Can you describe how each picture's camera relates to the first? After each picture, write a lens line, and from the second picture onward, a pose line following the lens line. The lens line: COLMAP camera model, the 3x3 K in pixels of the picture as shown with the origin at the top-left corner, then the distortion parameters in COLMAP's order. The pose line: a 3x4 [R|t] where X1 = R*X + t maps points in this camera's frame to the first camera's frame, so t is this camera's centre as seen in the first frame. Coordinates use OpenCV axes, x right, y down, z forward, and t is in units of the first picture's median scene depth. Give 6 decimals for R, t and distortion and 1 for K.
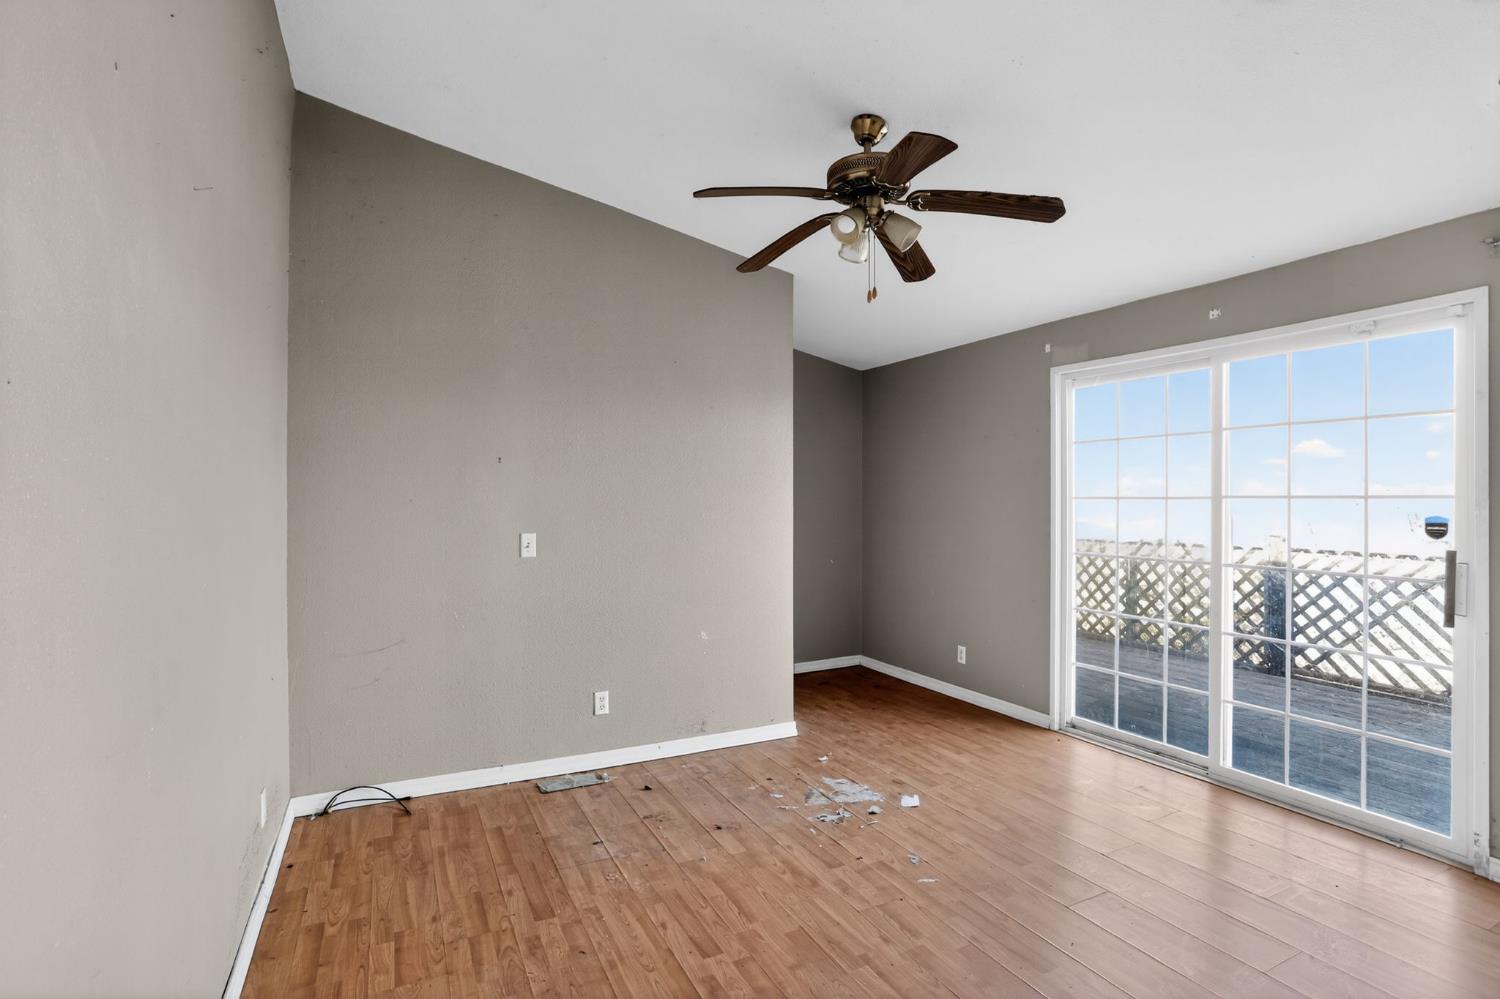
lens RADIAL K [[723.4, 0, 748.9], [0, 723.4, 500.1], [0, 0, 1]] dist [-0.053761, 0.007241]
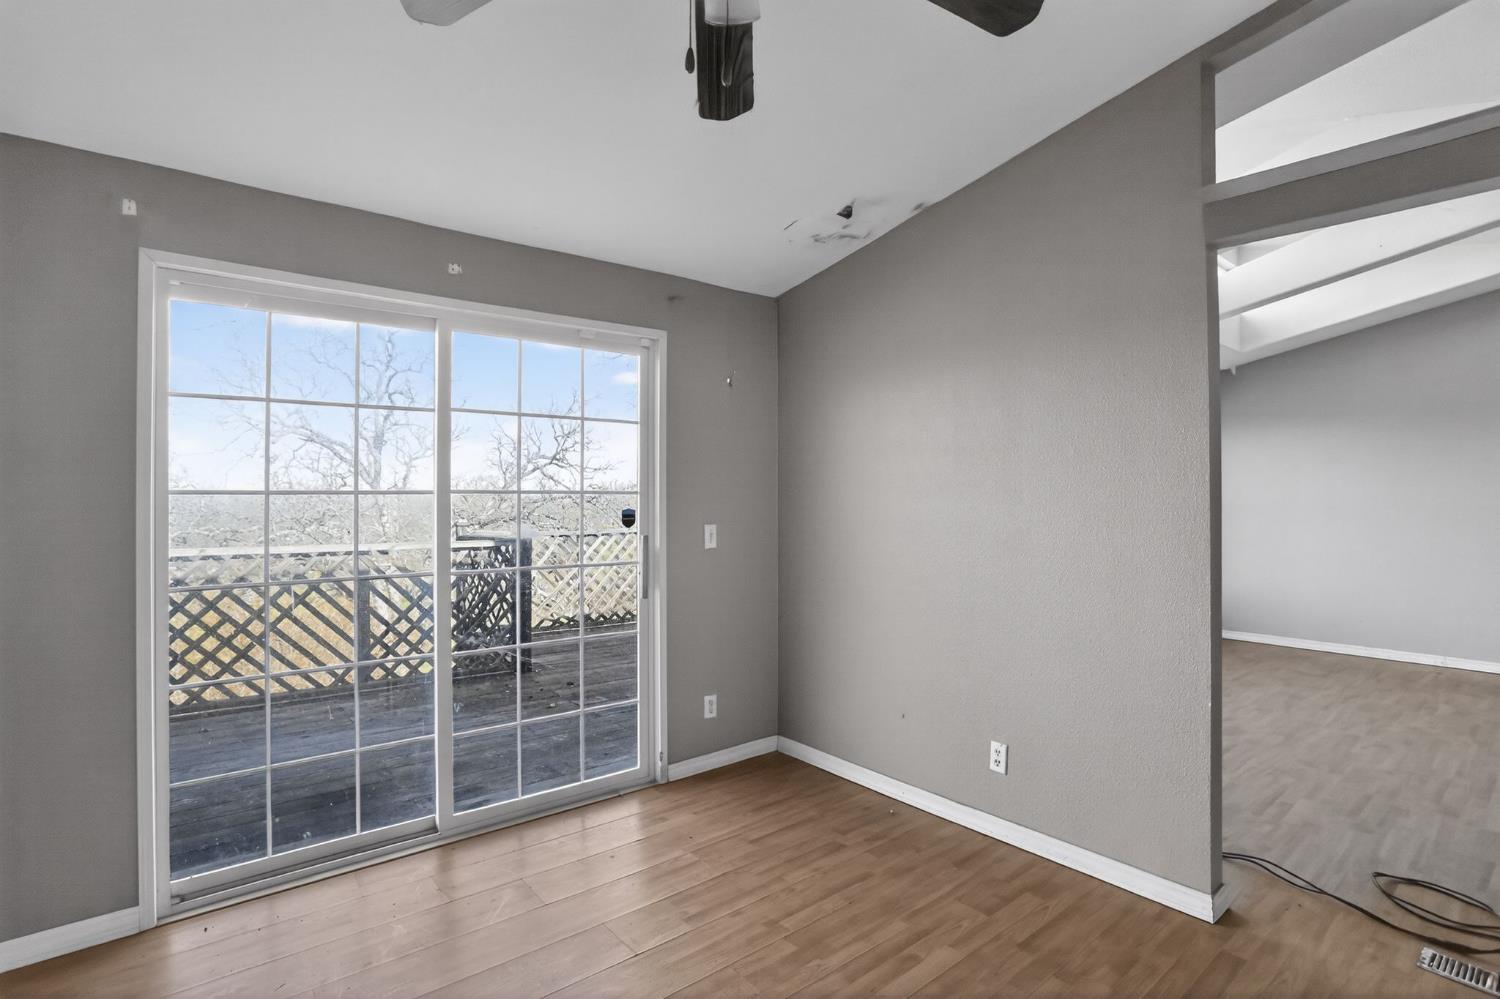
lens RADIAL K [[723.4, 0, 747.8], [0, 723.4, 490.8], [0, 0, 1]] dist [-0.053761, 0.007241]
pose [[-0.218096, 0.007172, 0.975901, -0.176141], [0.004490, 0.999970, -0.006345, 0.001079], [-0.975917, 0.002998, -0.218121, 0.667782]]
